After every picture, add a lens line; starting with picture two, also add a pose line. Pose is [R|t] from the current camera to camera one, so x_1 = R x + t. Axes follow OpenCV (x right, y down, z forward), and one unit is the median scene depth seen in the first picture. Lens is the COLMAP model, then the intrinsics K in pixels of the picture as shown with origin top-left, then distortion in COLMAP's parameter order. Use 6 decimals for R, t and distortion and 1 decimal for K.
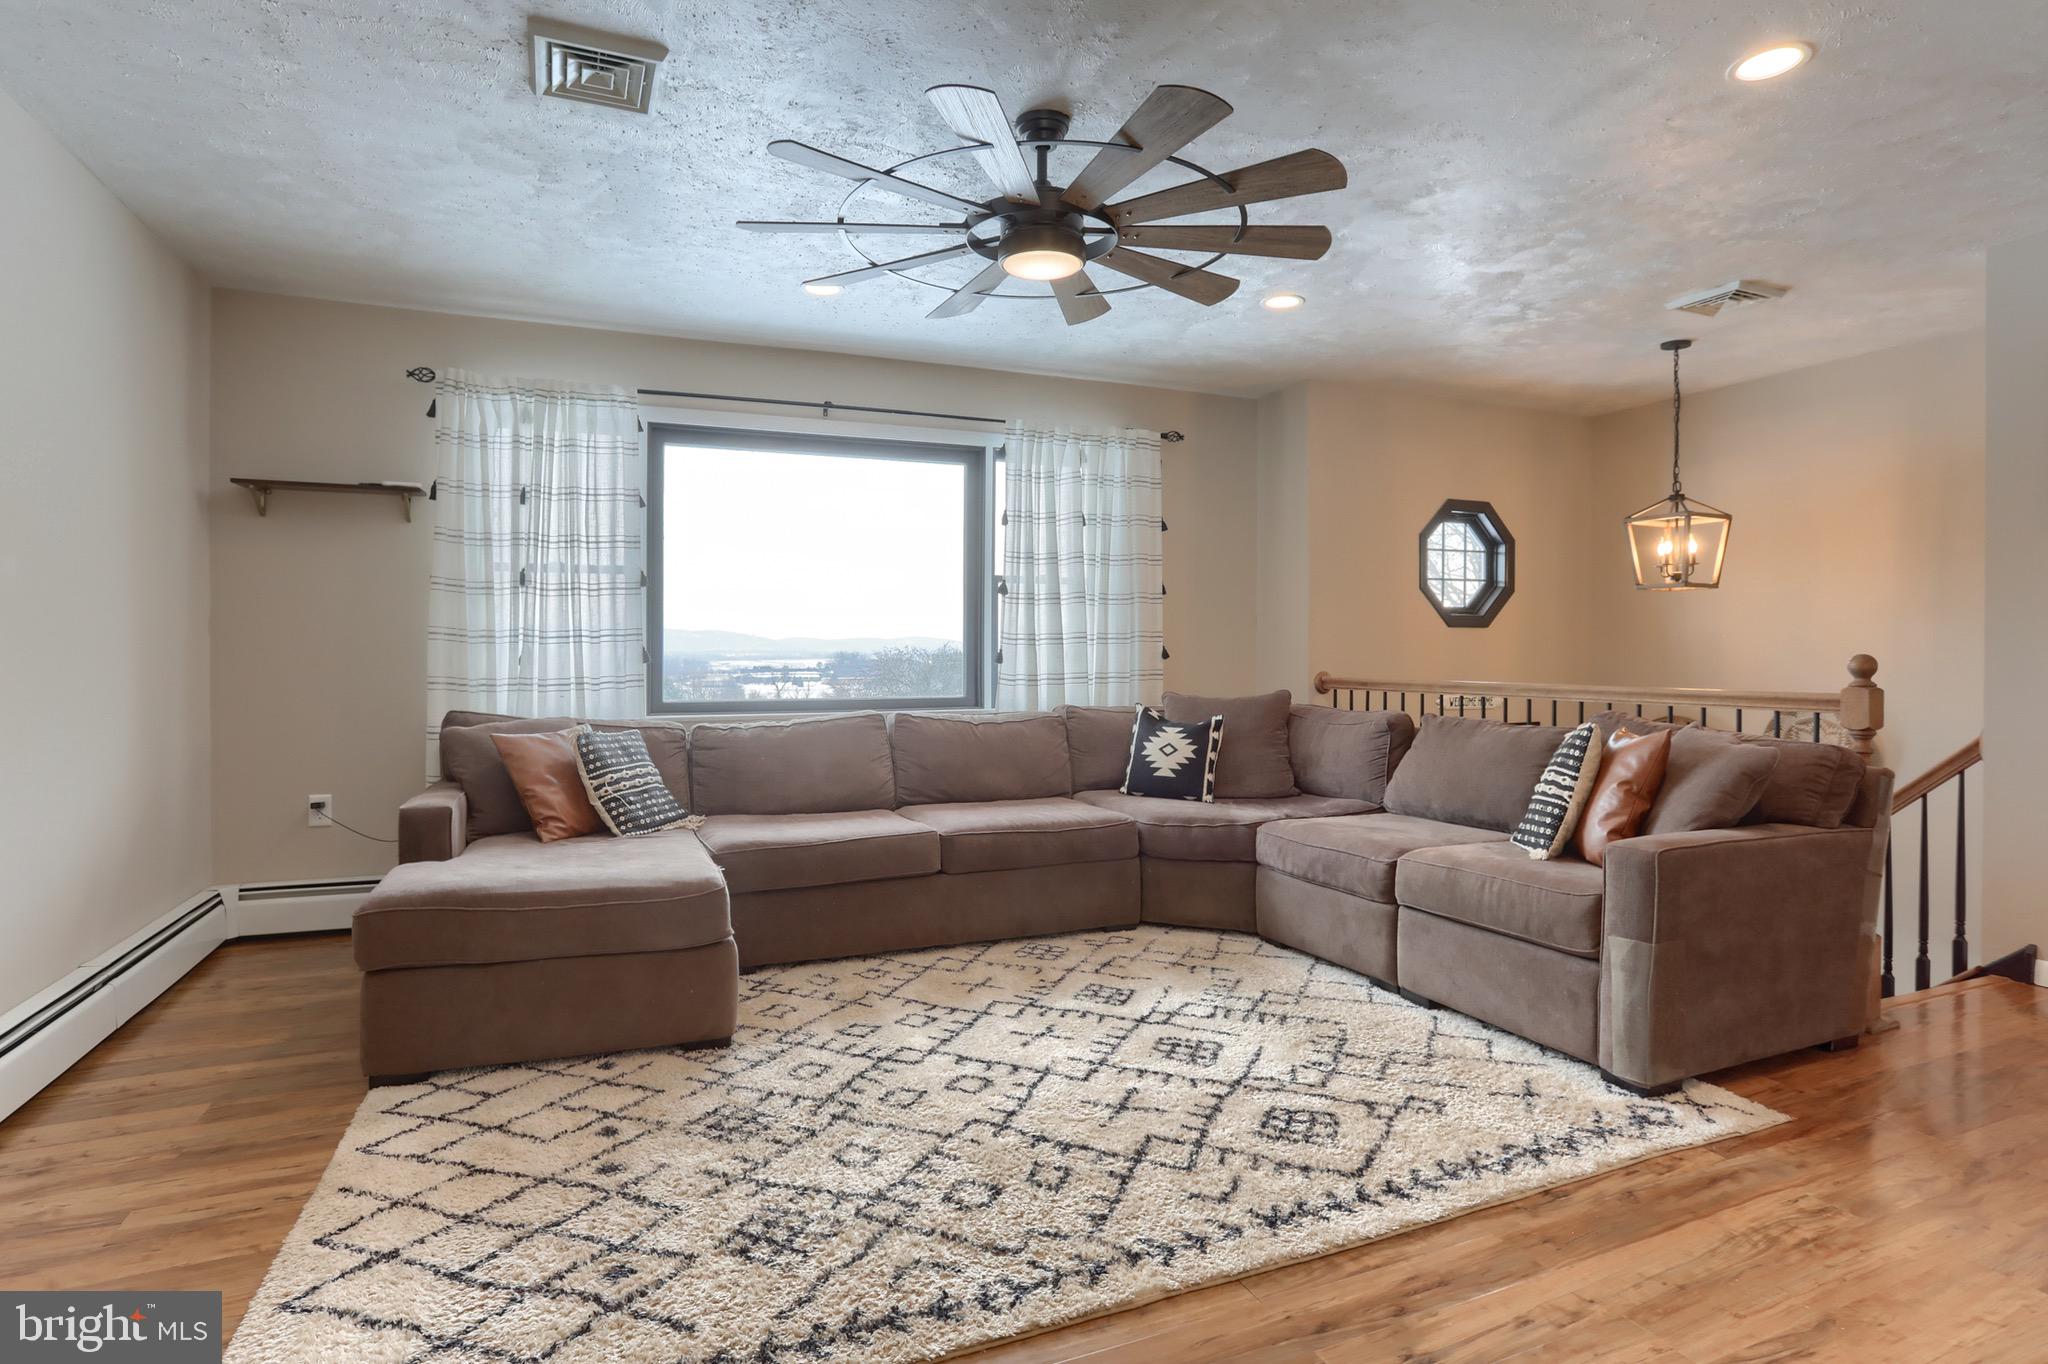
lens RADIAL K [[1057.3, 0, 1024.0], [0, 1057.3, 682.0], [0, 0, 1]] dist [-0.069333, 0.027989]
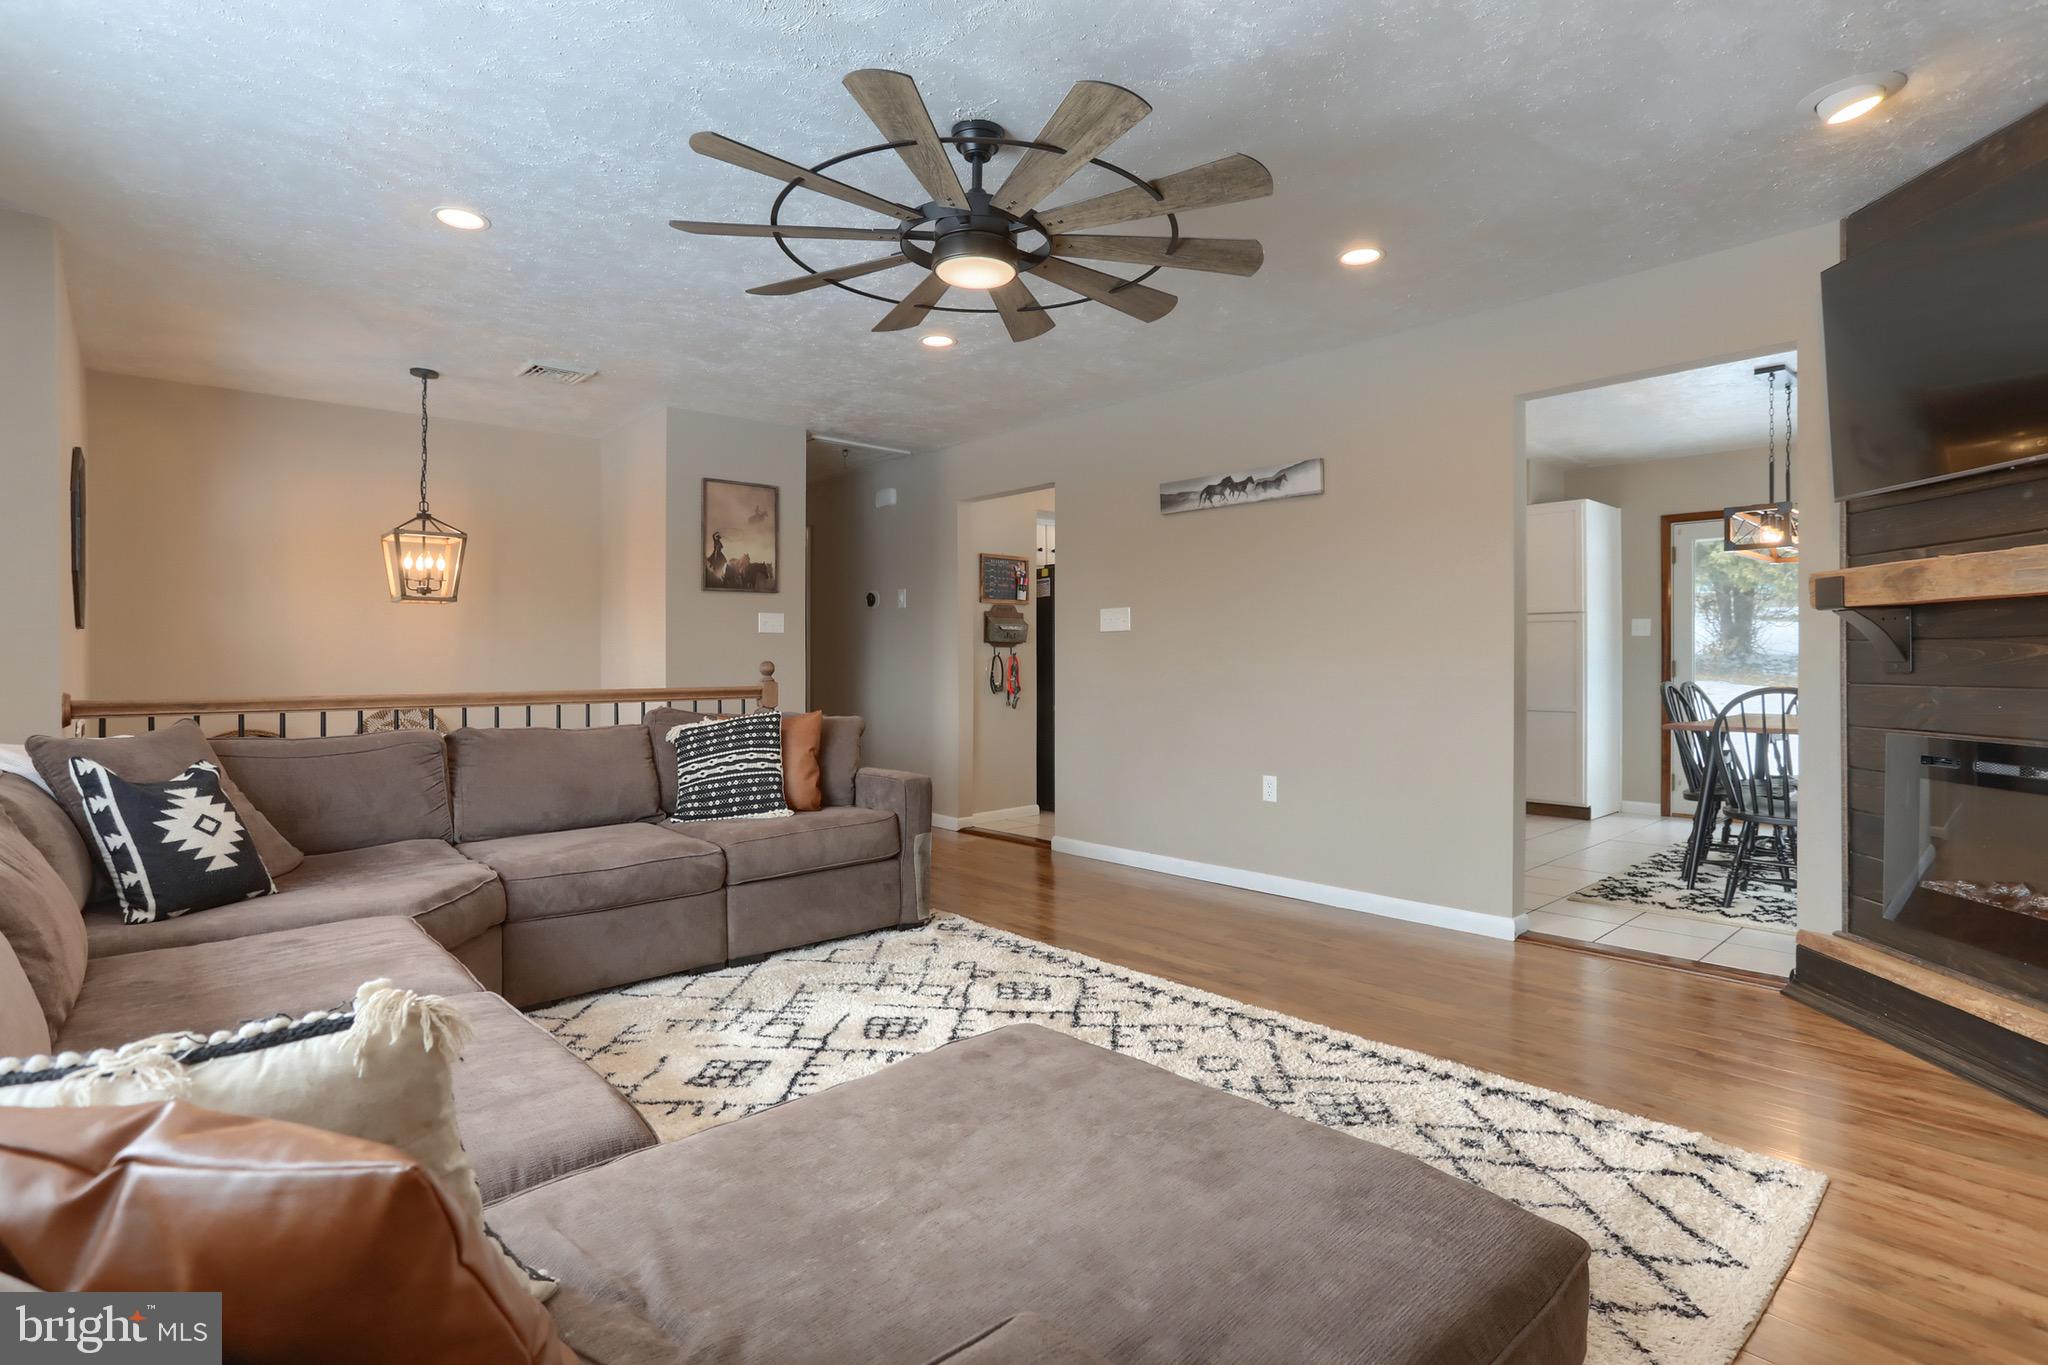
lens RADIAL K [[986.8, 0, 1028.0], [0, 986.8, 675.6], [0, 0, 1]] dist [-0.049604, 0.015488]
pose [[-0.325395, -0.012570, 0.945495, -0.892362], [0.029045, 0.999307, 0.023282, -0.032837], [-0.945132, 0.035038, -0.324804, 1.255493]]
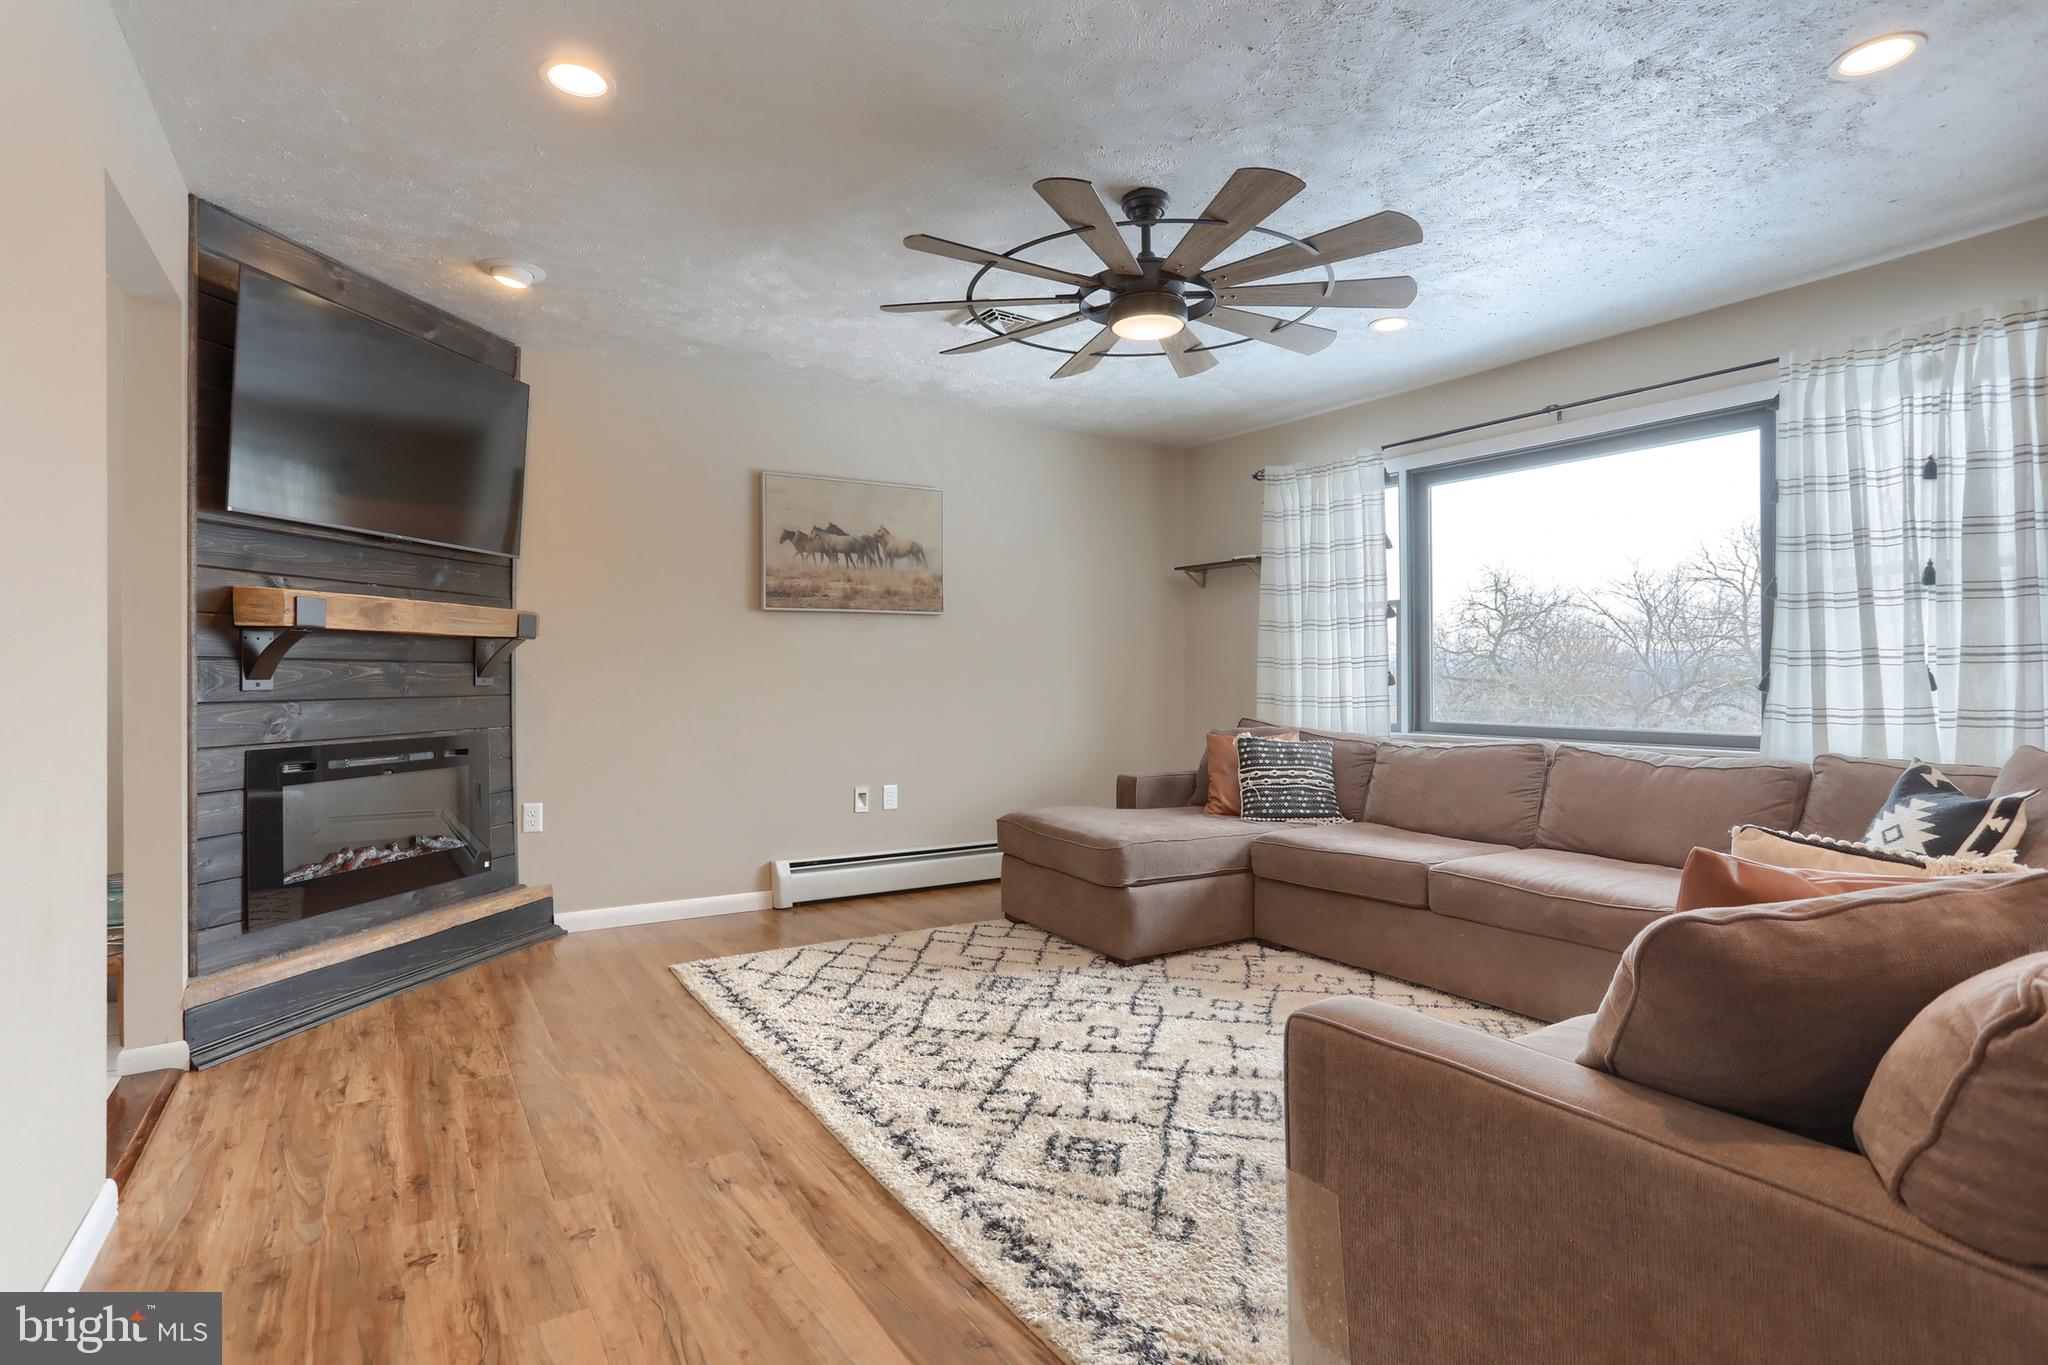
lens RADIAL K [[1027.1, 0, 1023.7], [0, 1027.1, 667.8], [0, 0, 1]] dist [-0.065823, 0.041281]
pose [[0.165611, -0.006446, -0.986170, 1.070326], [-0.027753, 0.999552, -0.011194, -0.021438], [0.985801, 0.029223, 0.165358, 0.683413]]
